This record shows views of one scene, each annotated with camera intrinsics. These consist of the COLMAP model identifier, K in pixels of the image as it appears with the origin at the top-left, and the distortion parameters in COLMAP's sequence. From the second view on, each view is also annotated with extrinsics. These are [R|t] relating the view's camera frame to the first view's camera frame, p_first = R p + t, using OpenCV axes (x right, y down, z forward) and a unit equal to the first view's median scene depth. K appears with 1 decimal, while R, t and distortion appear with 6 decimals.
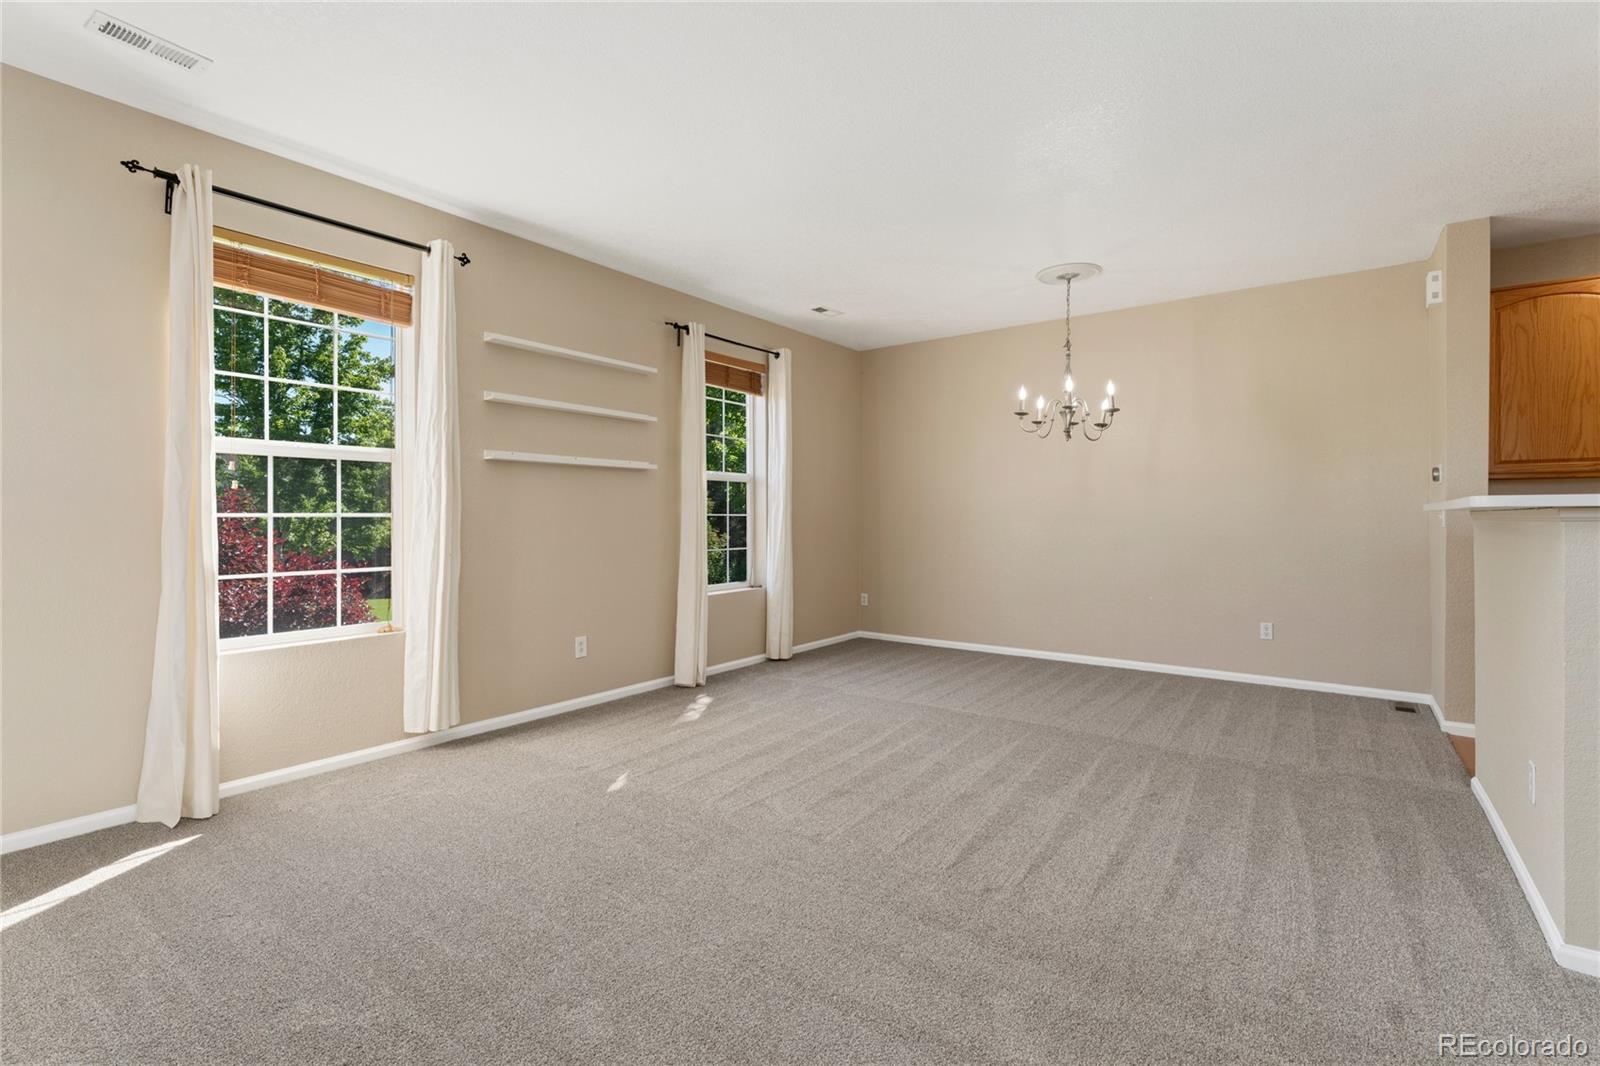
lens RADIAL K [[721.2, 0, 788.7], [0, 721.2, 521.9], [0, 0, 1]] dist [0.001286, 0.001402]
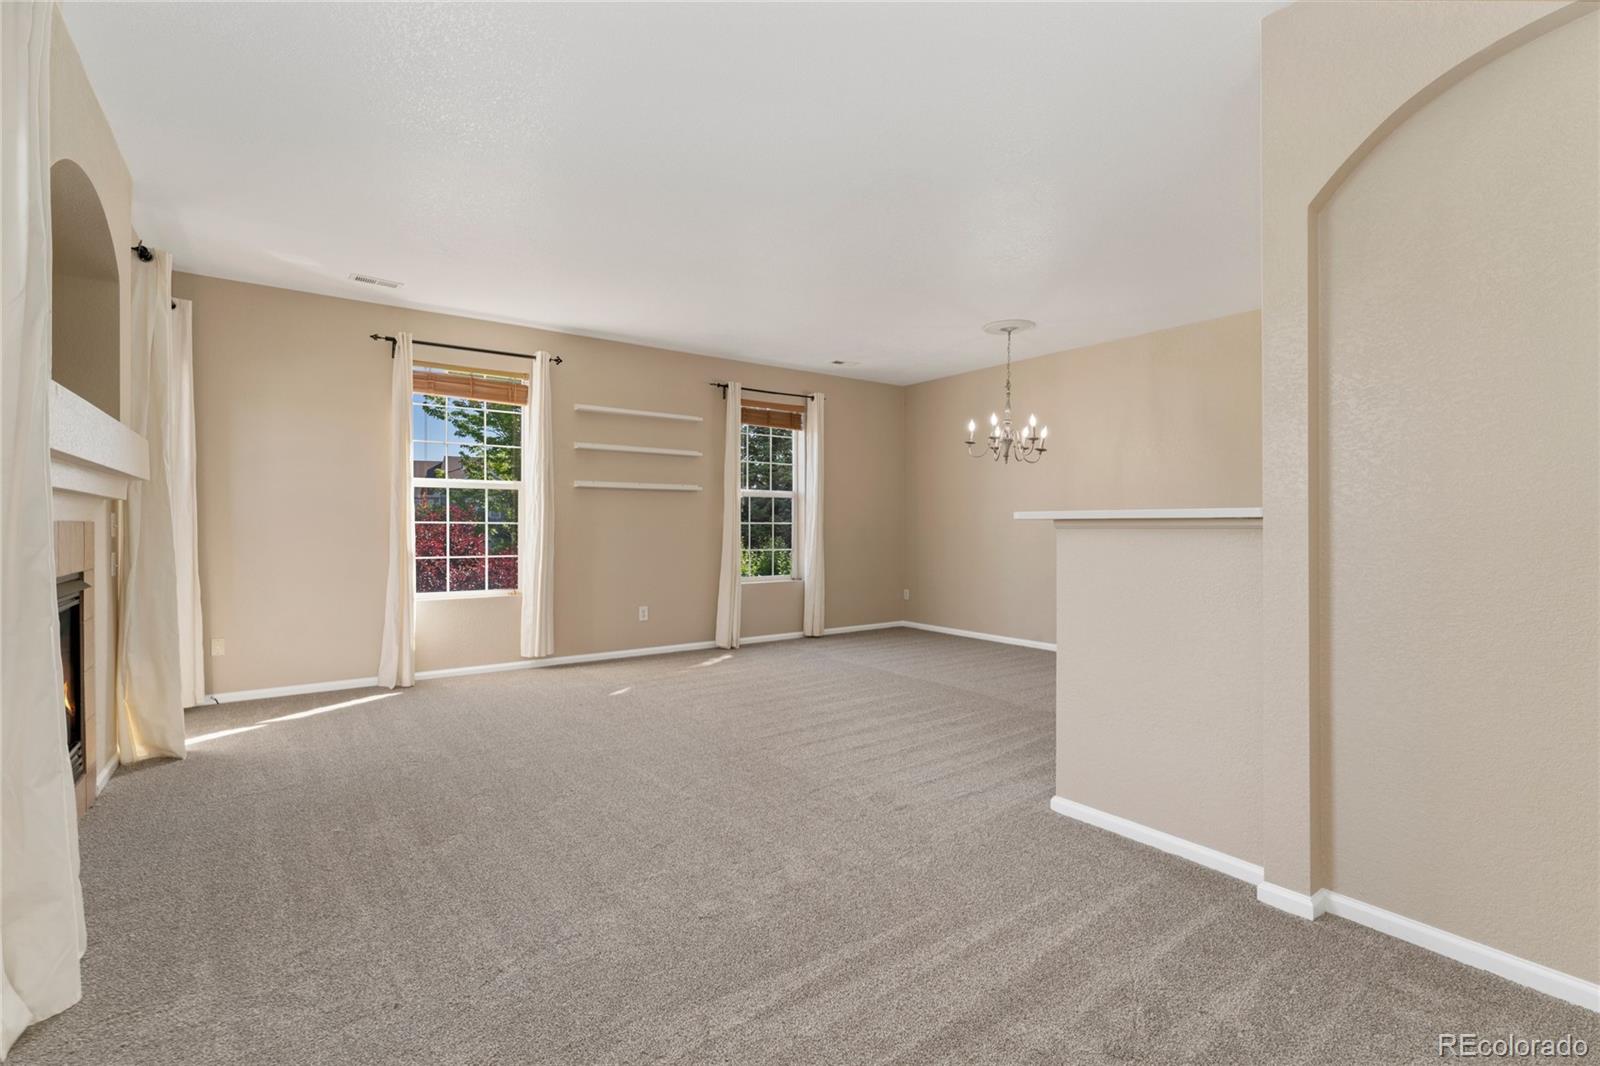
lens RADIAL K [[721.0, 0, 798.3], [0, 721.0, 535.2], [0, 0, 1]] dist [0.005519, -0.000226]
pose [[0.955214, 0.007585, -0.295818, 0.491846], [-0.005586, 0.999956, 0.007601, 0.002388], [0.295862, -0.005608, 0.955214, -0.331067]]
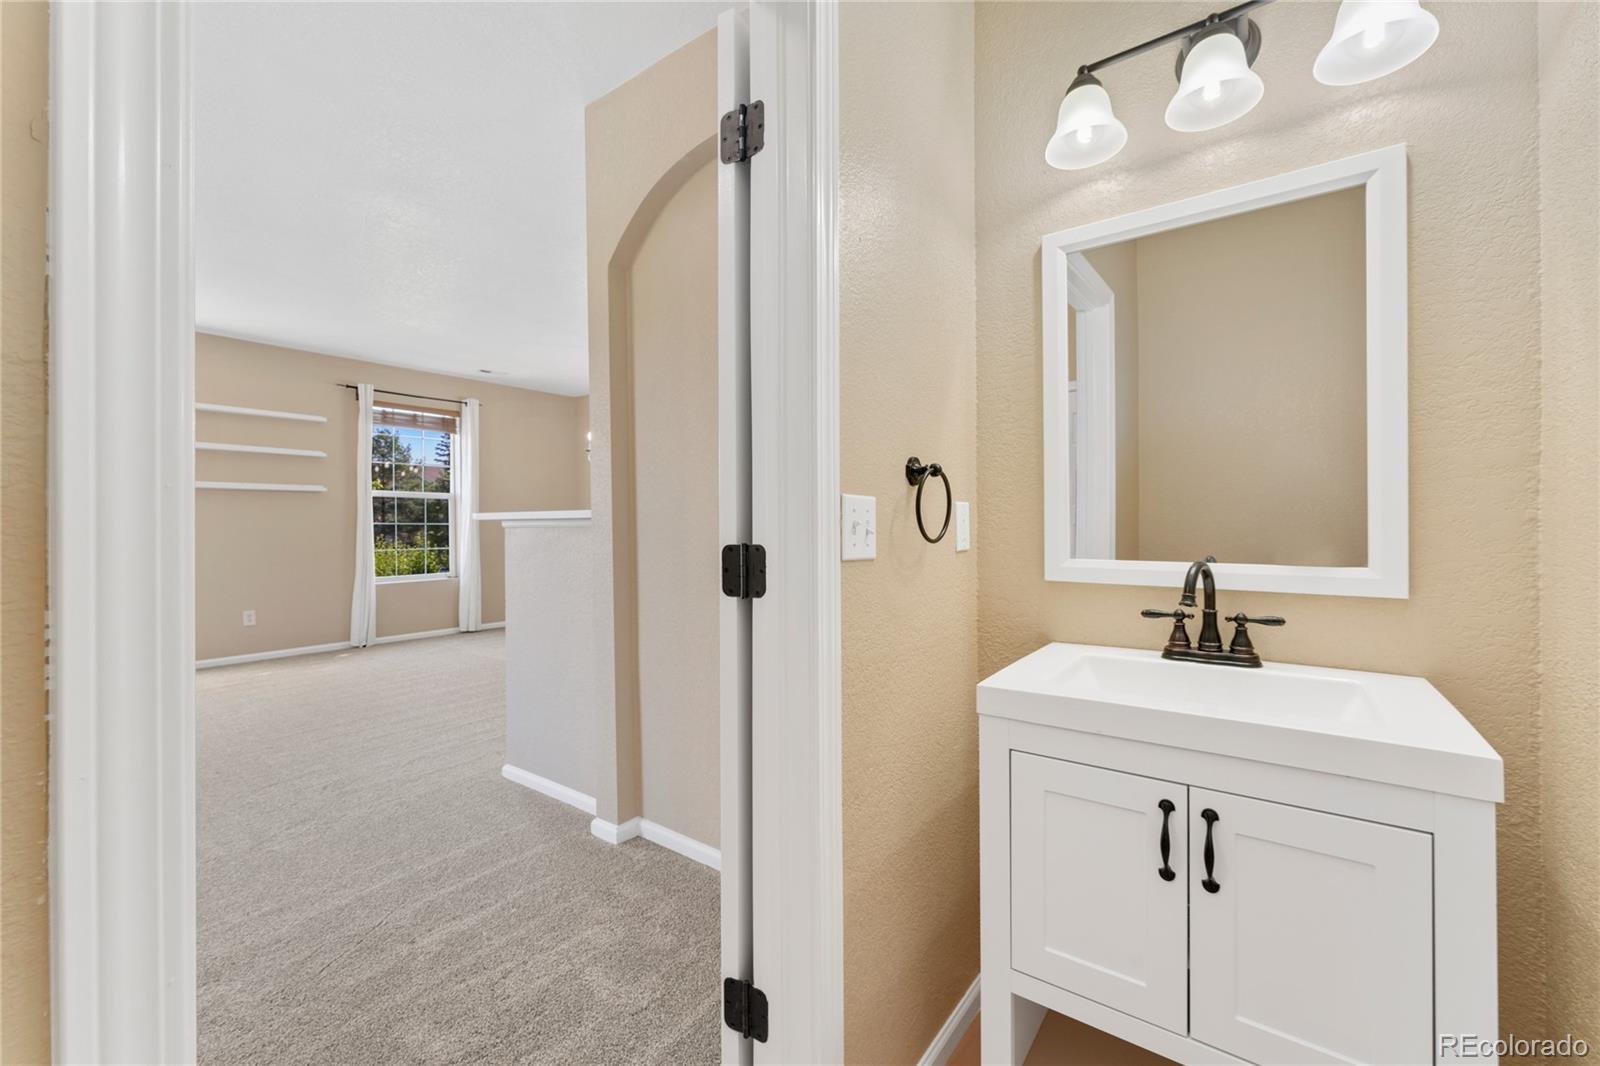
lens RADIAL K [[653.7, 0, 810.0], [0, 653.7, 530.3], [0, 0, 1]] dist [-0.002049, 0.001751]
pose [[0.999999, -0.000755, -0.000715, 0.898530], [0.000756, 0.999999, 0.001543, 0.001769], [0.000714, -0.001544, 0.999999, -0.301335]]
